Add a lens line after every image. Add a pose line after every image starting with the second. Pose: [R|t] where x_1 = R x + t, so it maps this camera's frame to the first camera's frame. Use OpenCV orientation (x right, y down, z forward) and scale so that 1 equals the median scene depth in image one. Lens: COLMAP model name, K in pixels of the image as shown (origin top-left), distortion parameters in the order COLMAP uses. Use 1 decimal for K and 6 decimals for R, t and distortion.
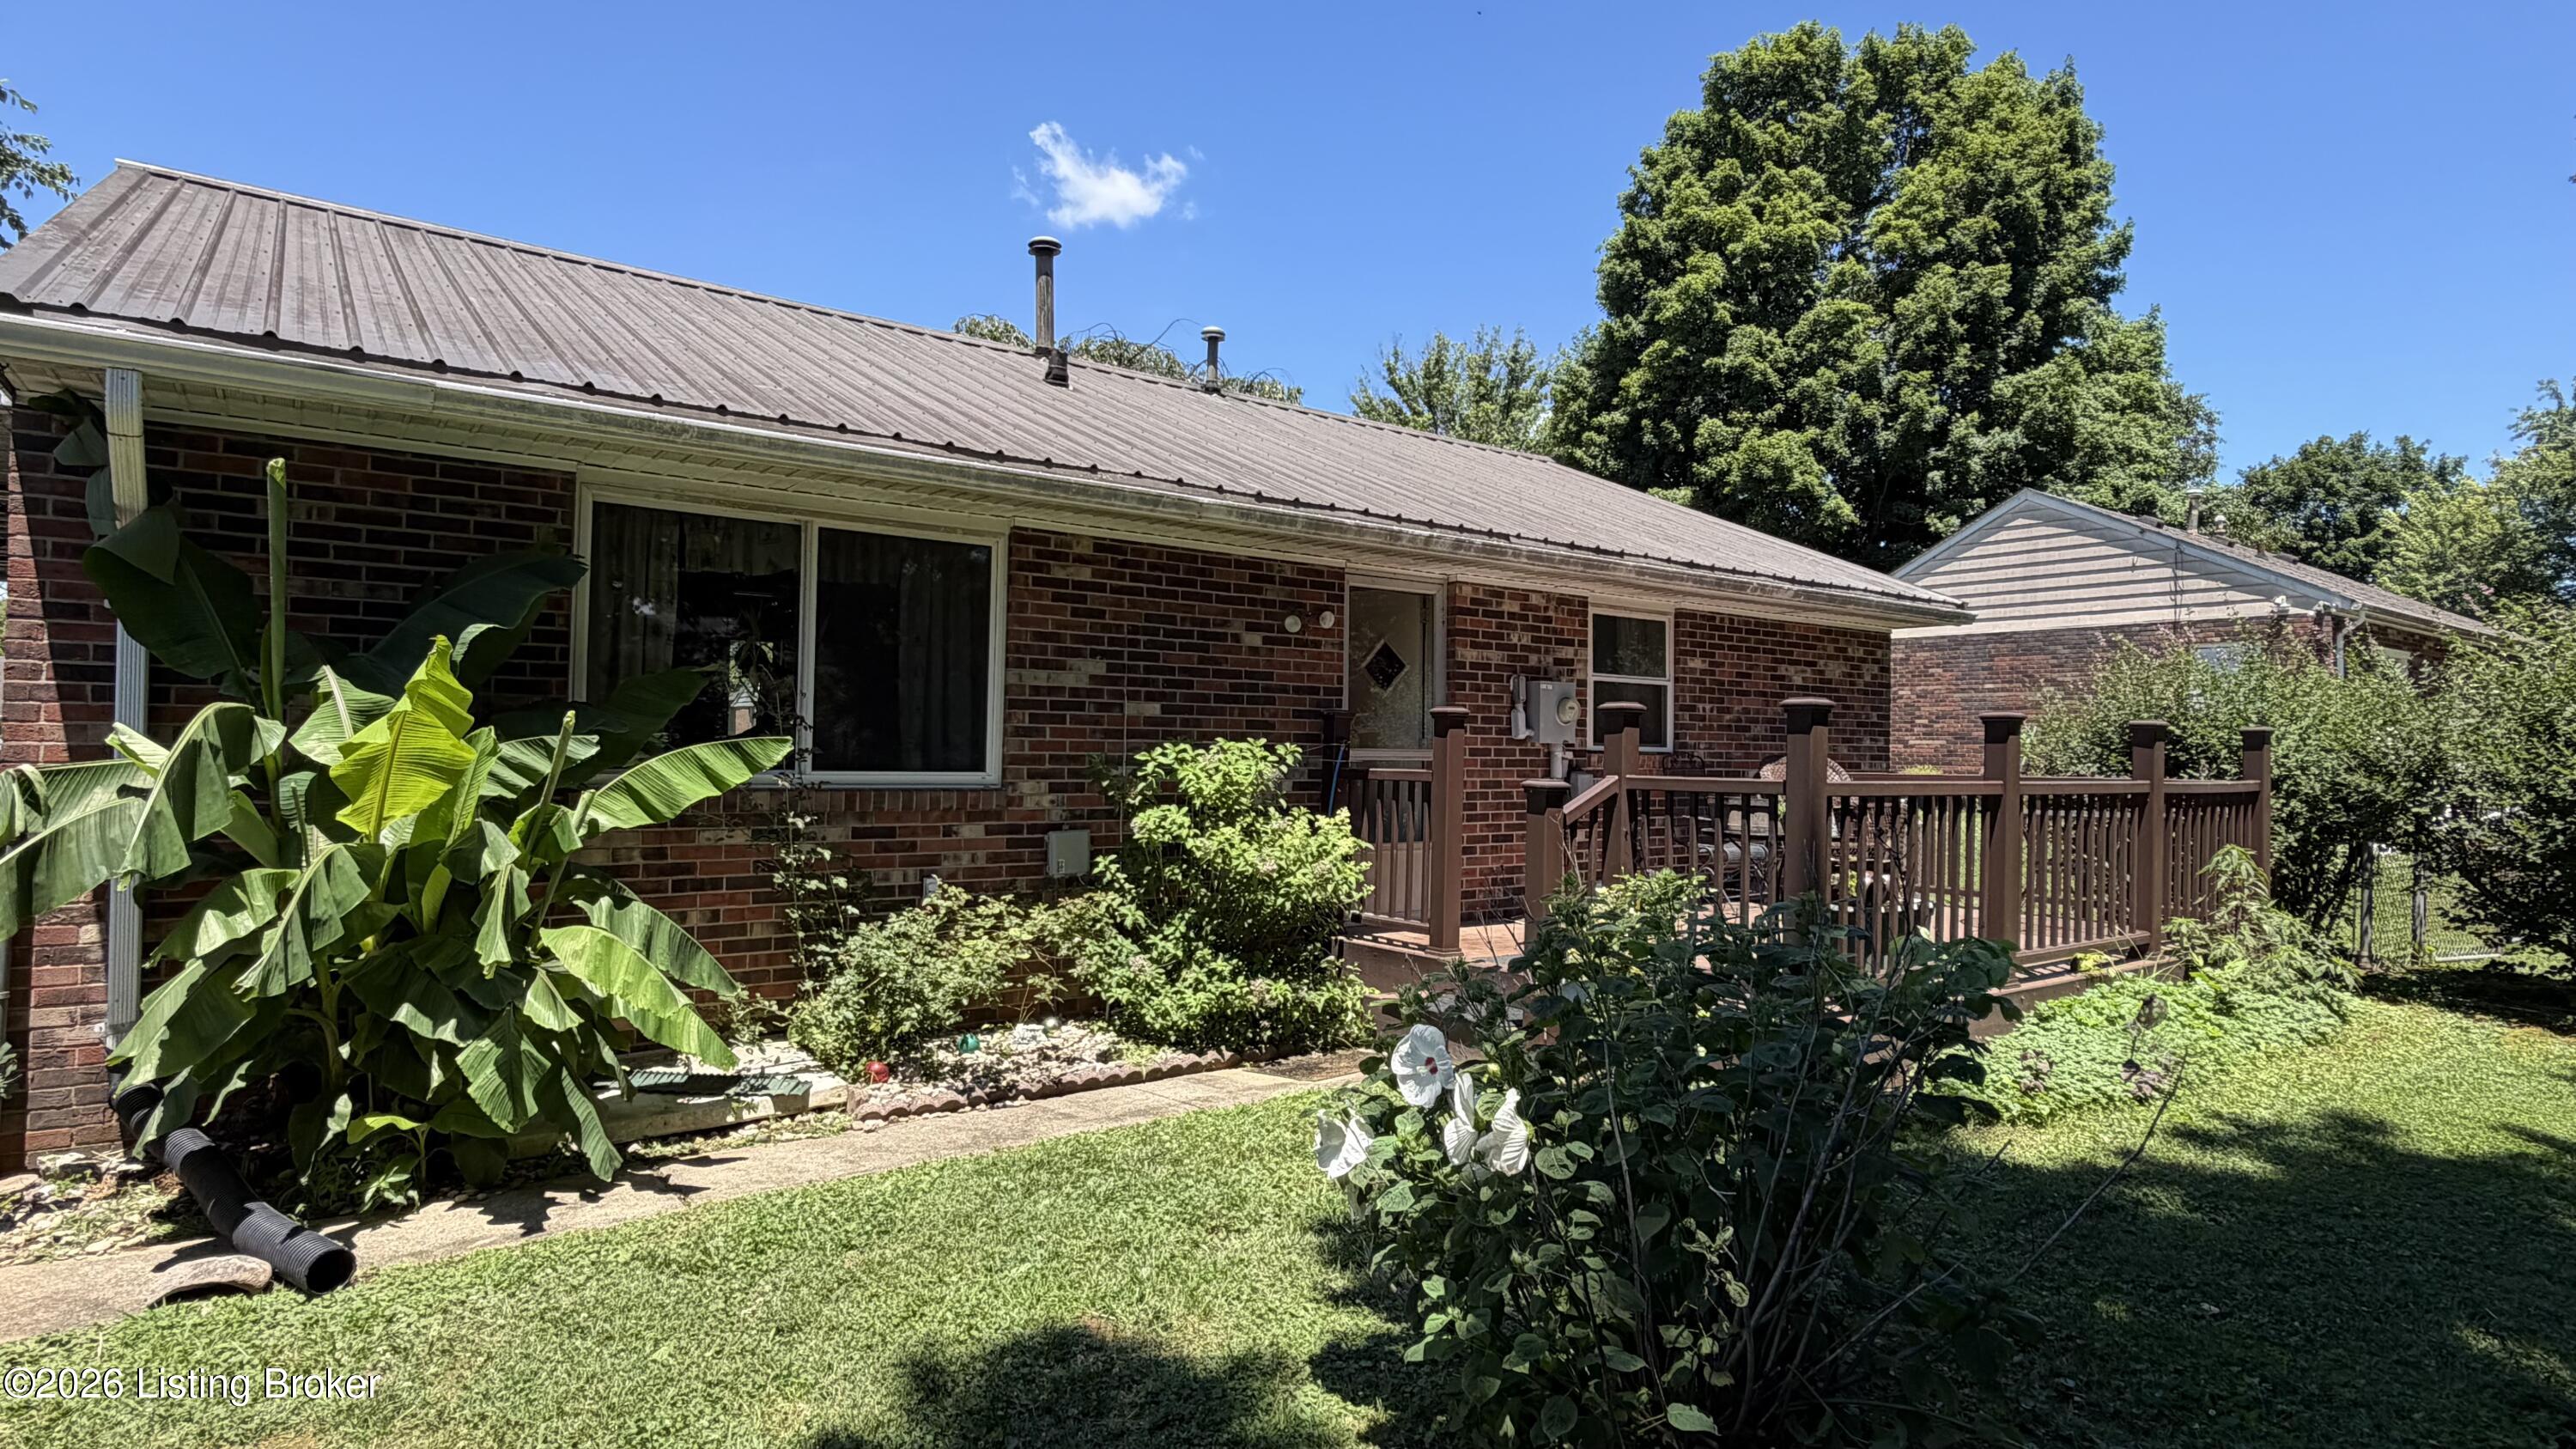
lens RADIAL K [[1343.8, 0, 1282.2], [0, 1343.8, 733.8], [0, 0, 1]] dist [-0.000693, 0.000489]
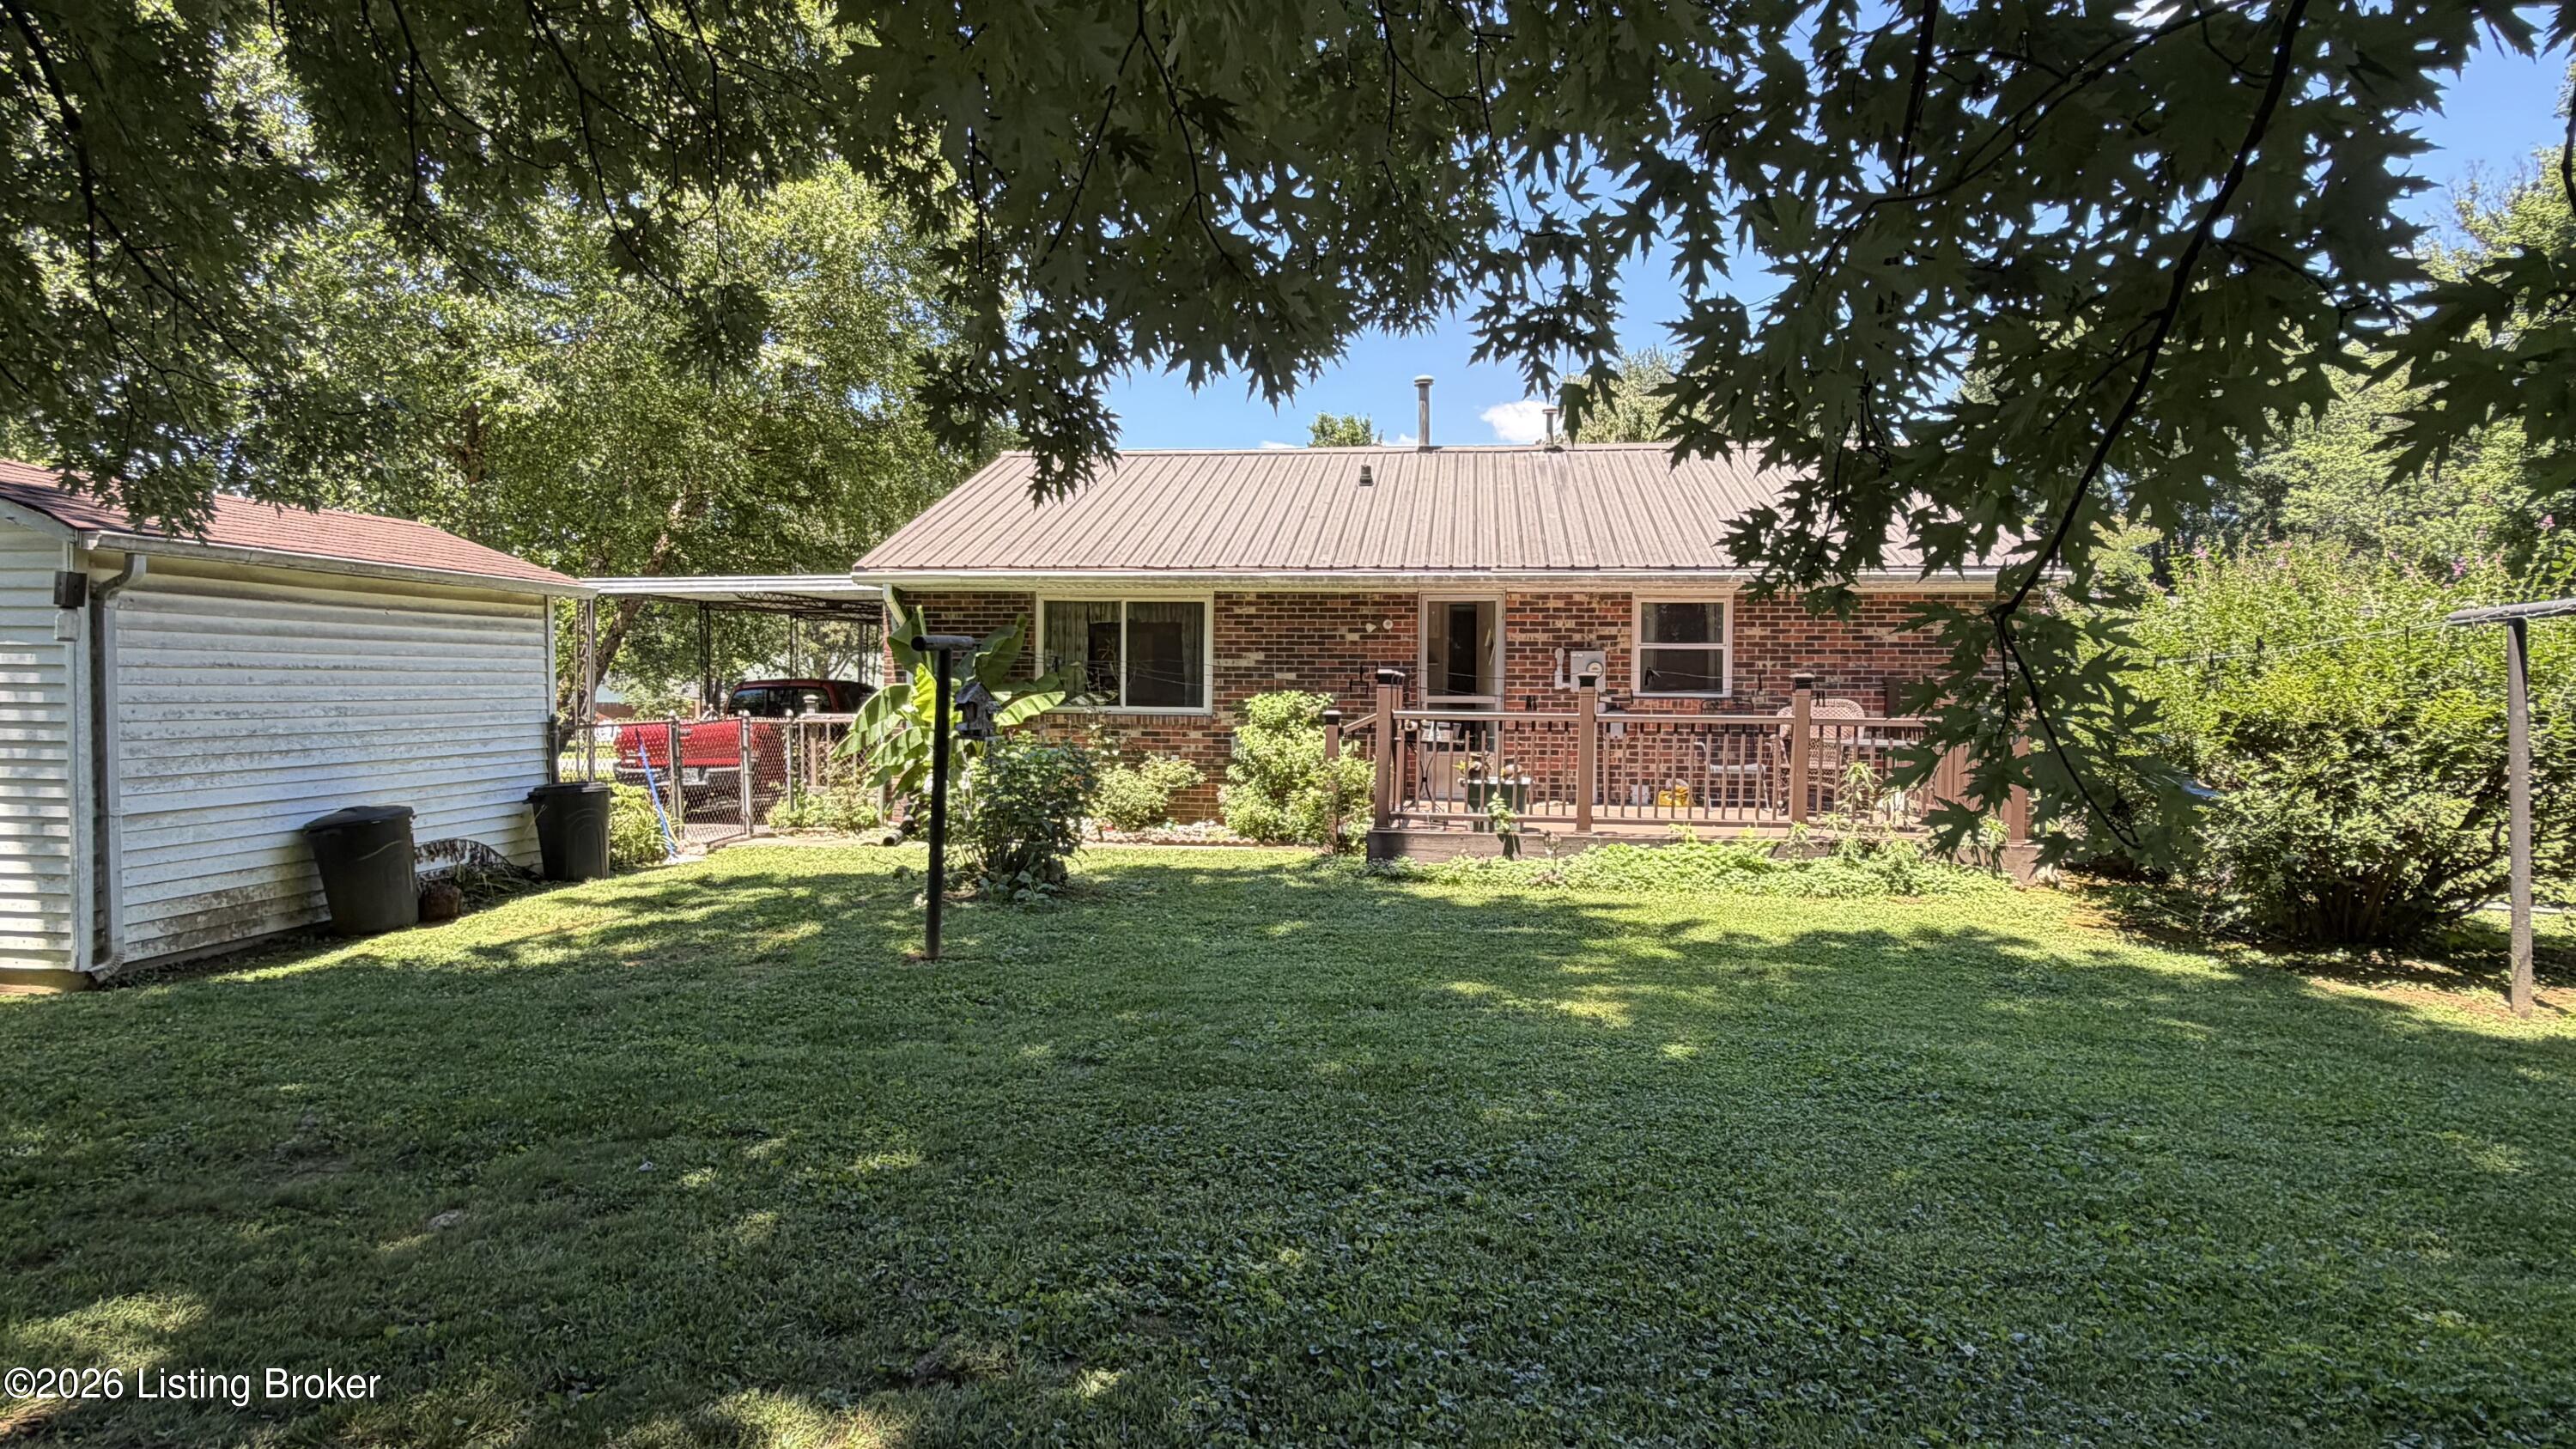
lens RADIAL K [[1343.8, 0, 1290.3], [0, 1343.8, 723.0], [0, 0, 1]] dist [-0.000693, 0.000489]
pose [[0.715954, 0.010422, -0.698070, 0.925498], [0.010798, 0.999604, 0.025998, -0.000697], [0.698064, -0.026151, 0.715558, -0.295289]]
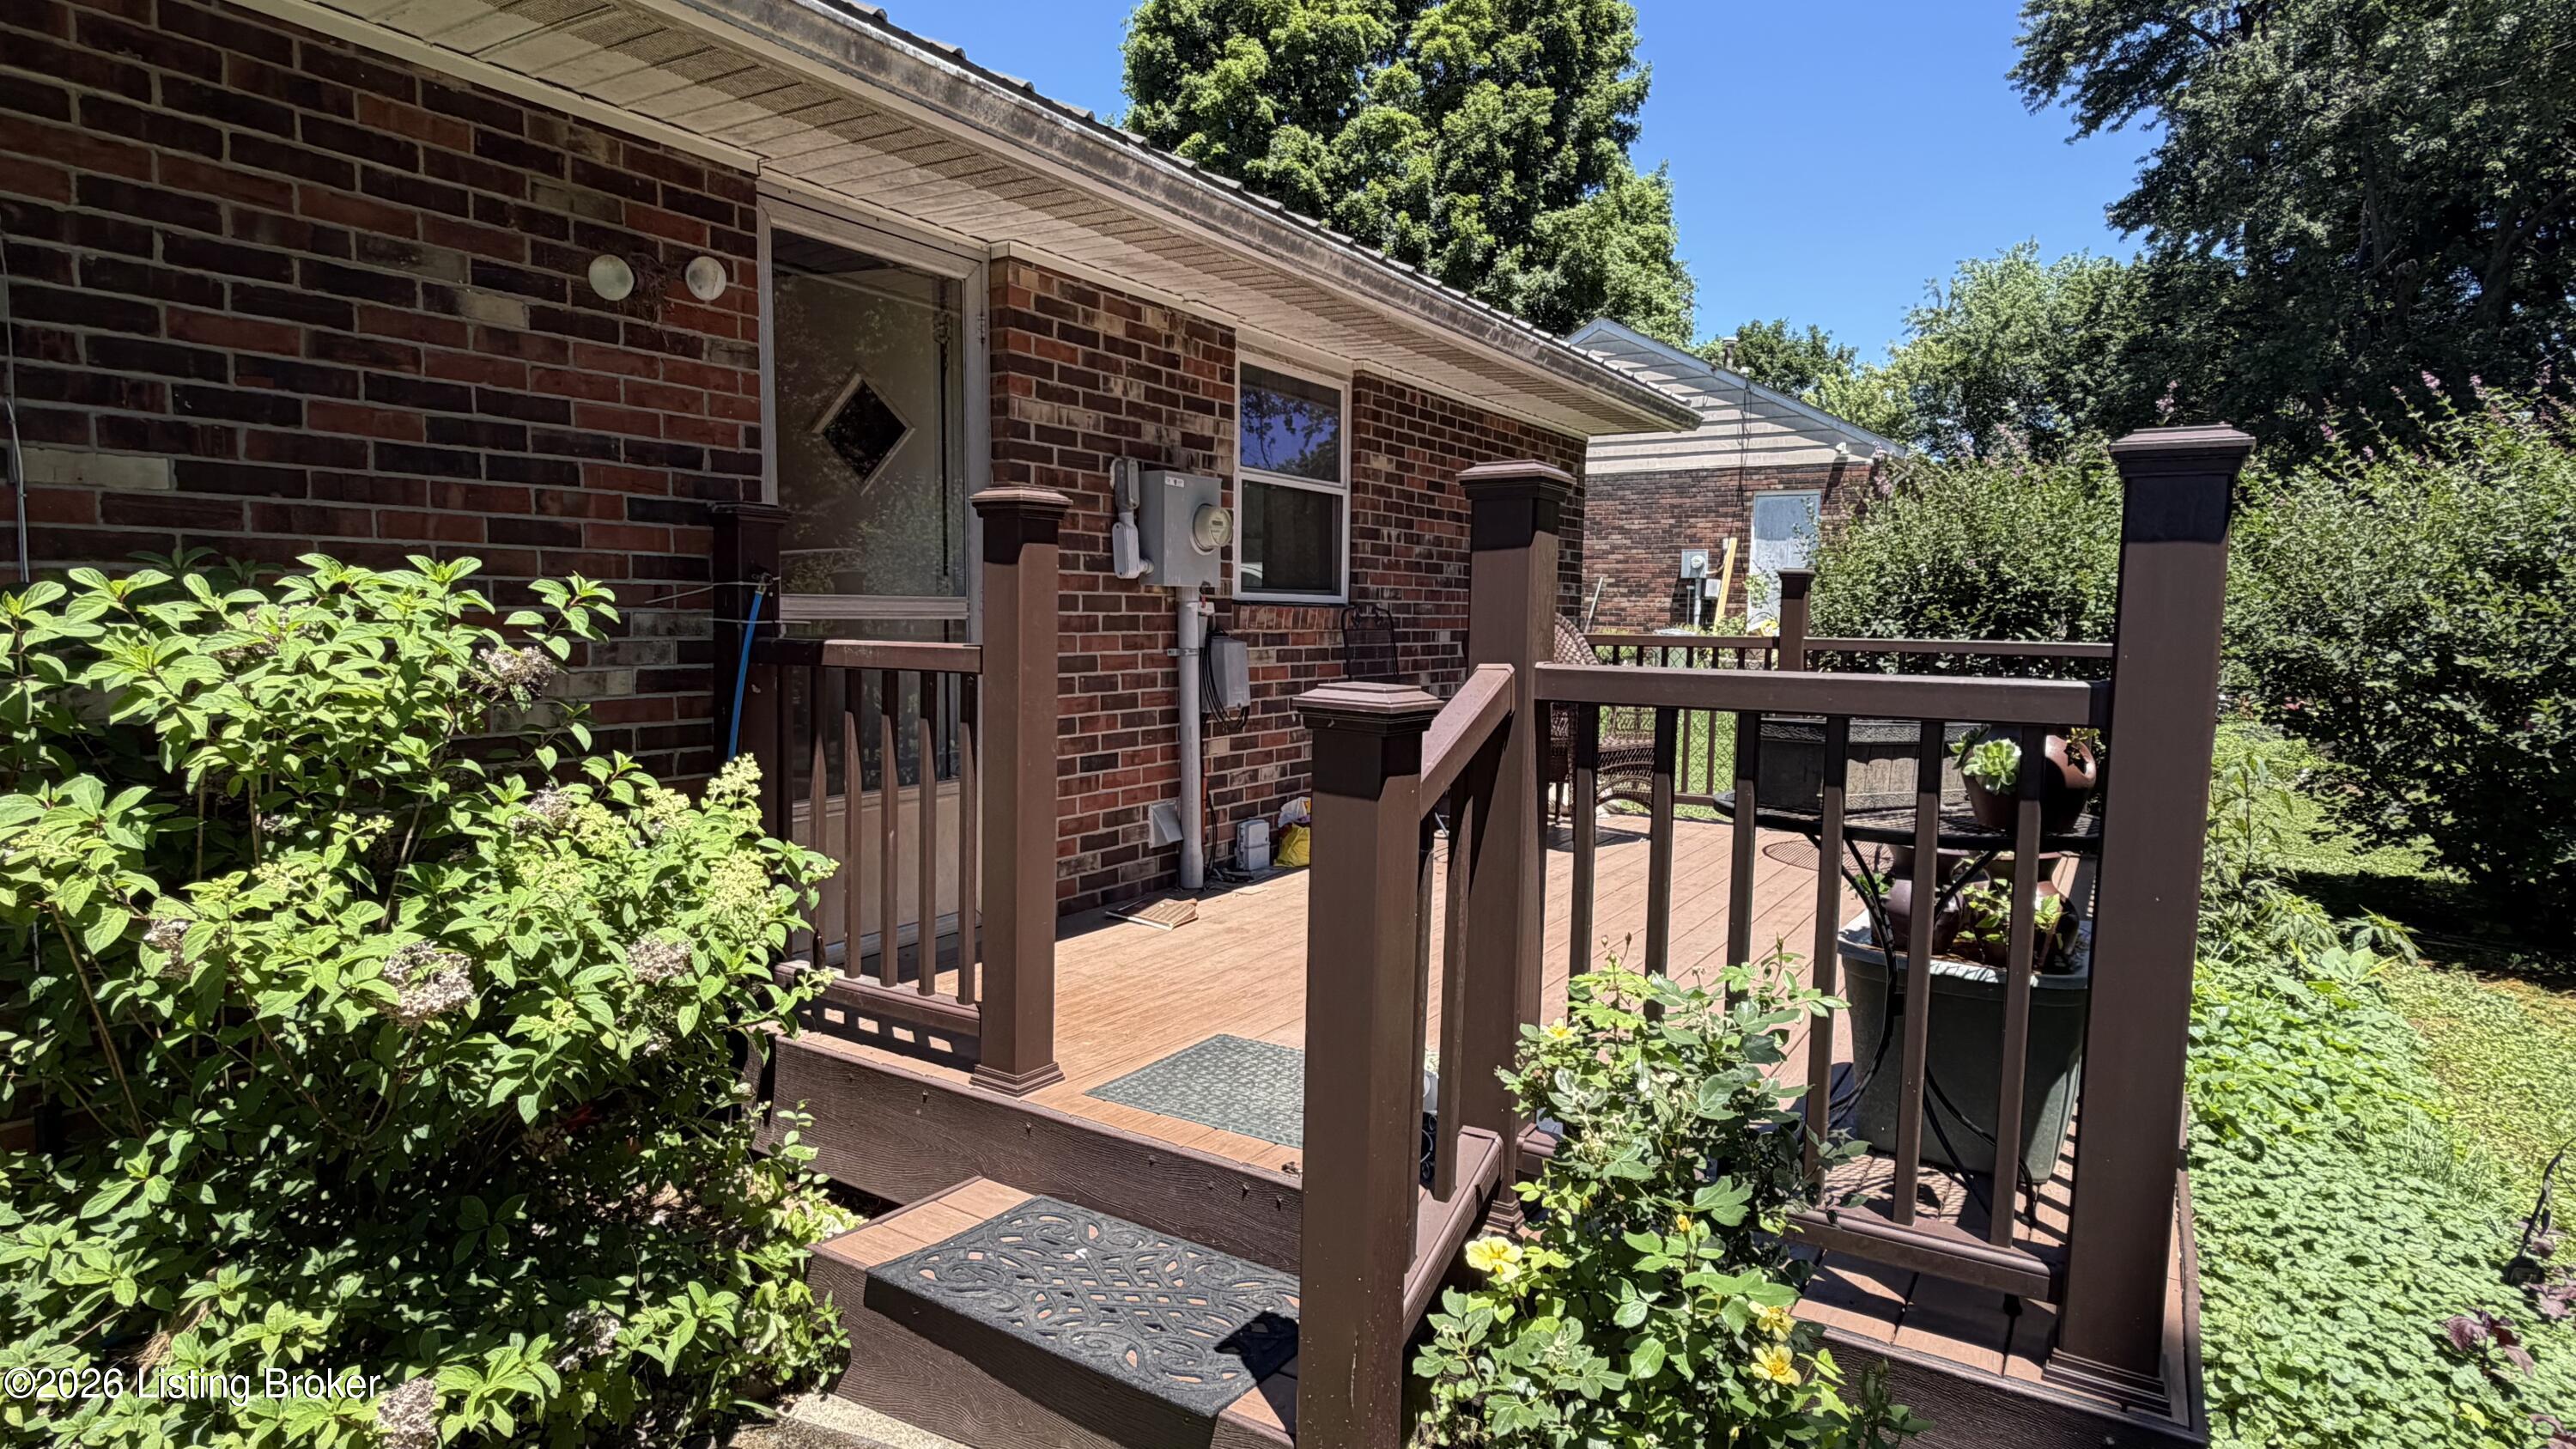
lens RADIAL K [[1343.8, 0, 1281.8], [0, 1343.8, 739.1], [0, 0, 1]] dist [-0.000693, 0.000489]
pose [[0.935524, -0.035690, 0.351456, 0.037669], [-0.003735, 0.993829, 0.110864, 0.007086], [-0.353244, -0.105028, 0.929617, 0.418461]]
